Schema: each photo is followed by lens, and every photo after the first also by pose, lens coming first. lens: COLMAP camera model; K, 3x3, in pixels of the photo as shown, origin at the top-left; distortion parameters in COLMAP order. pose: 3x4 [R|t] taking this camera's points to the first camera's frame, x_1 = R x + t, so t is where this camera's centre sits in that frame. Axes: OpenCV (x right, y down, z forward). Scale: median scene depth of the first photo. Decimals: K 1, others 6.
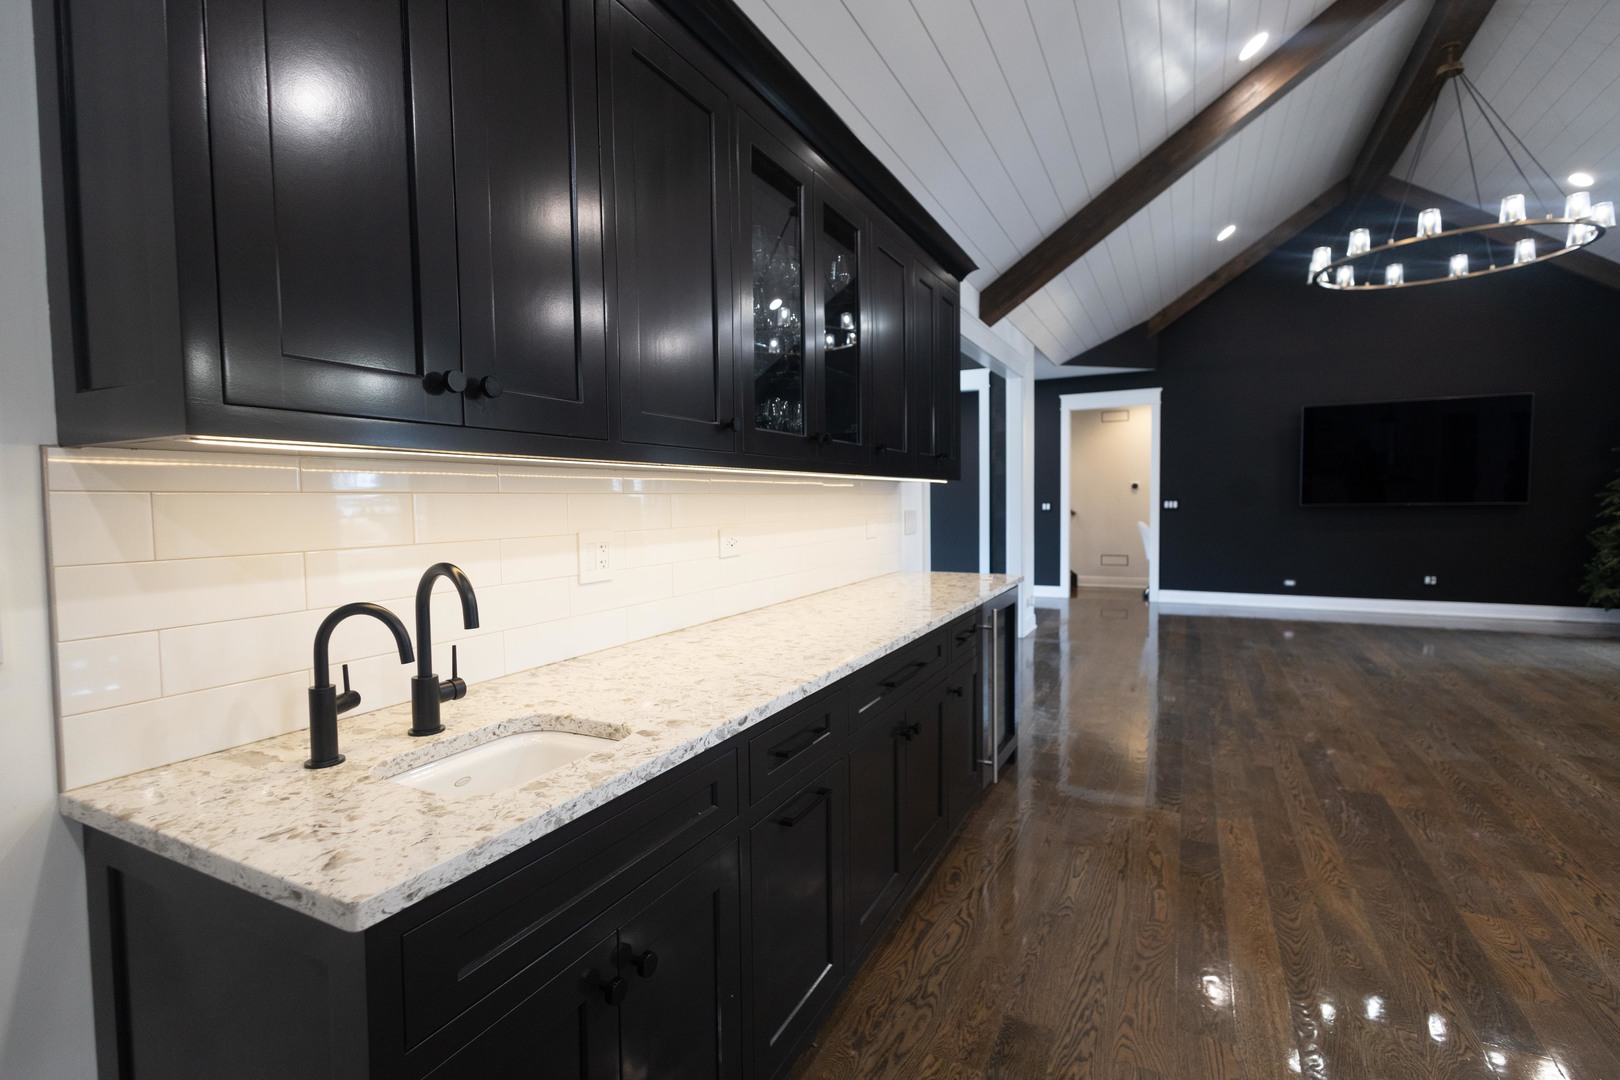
lens RADIAL K [[748.1, 0, 810.0], [0, 748.1, 540.0], [0, 0, 1]] dist [0.015290, 0.000450]
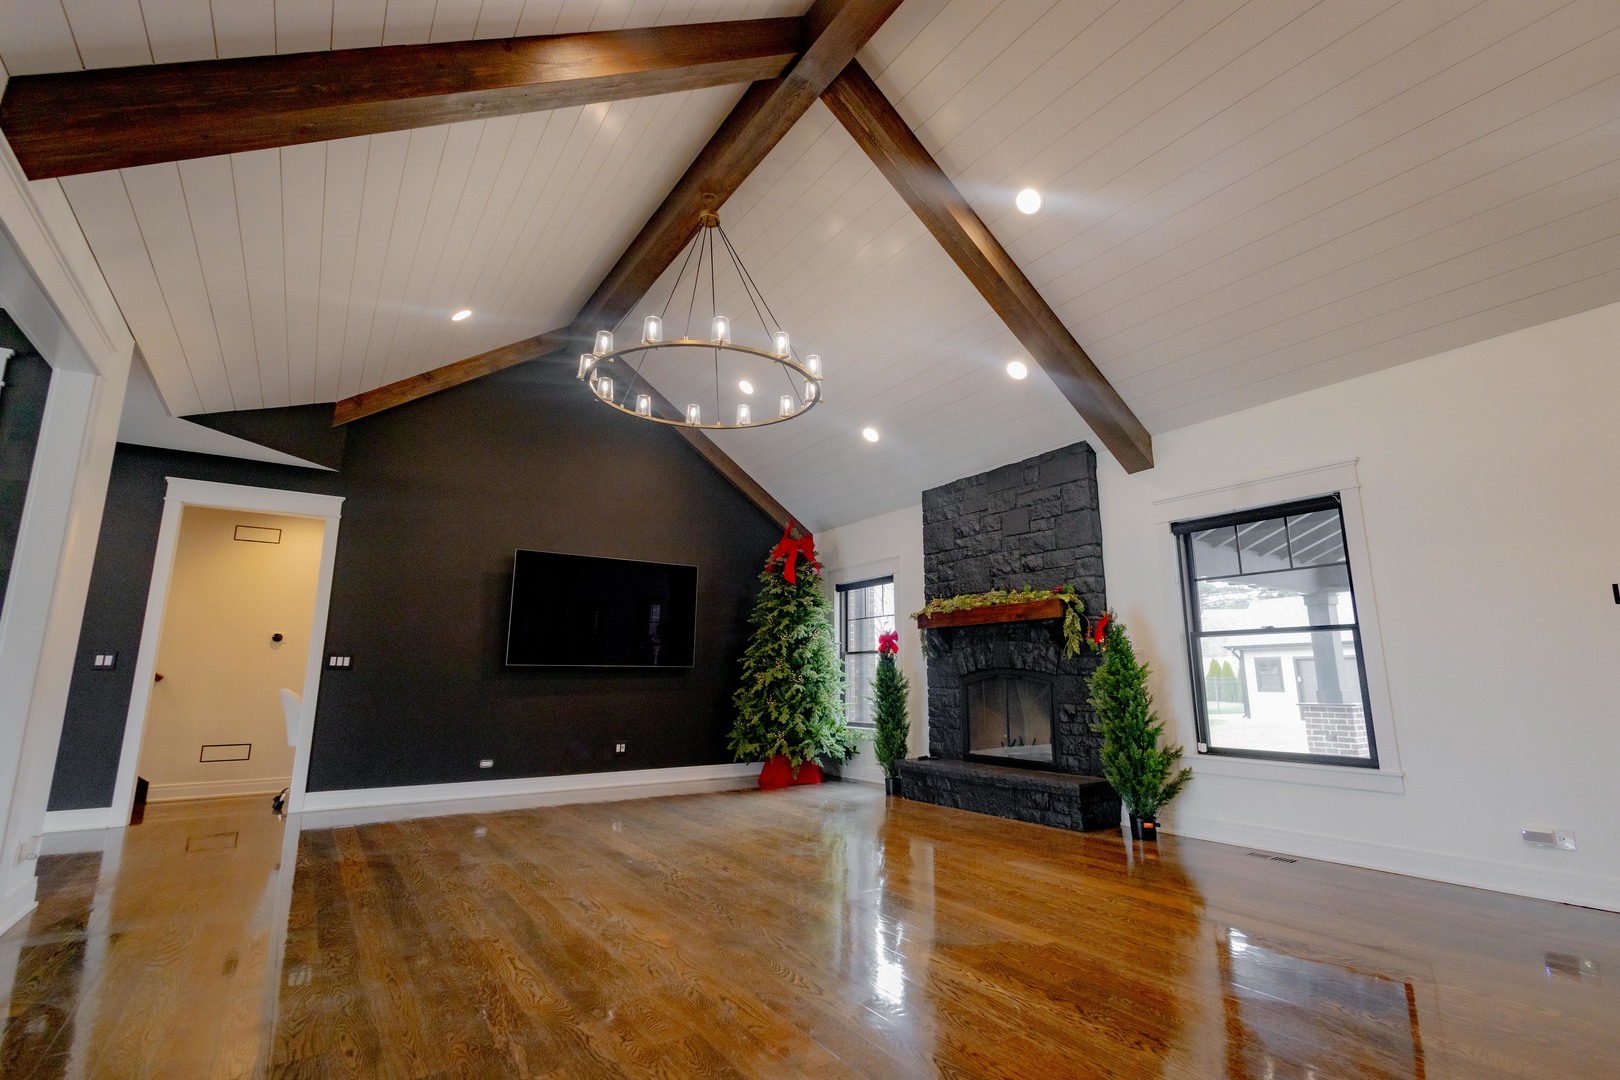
lens RADIAL K [[730.4, 0, 810.0], [0, 730.4, 540.0], [0, 0, 1]] dist [0.002913, 0.000296]
pose [[0.478080, 0.182816, 0.859079, 0.088409], [0.040999, 0.972387, -0.229745, 0.017546], [-0.877359, 0.145058, 0.457384, 0.299845]]
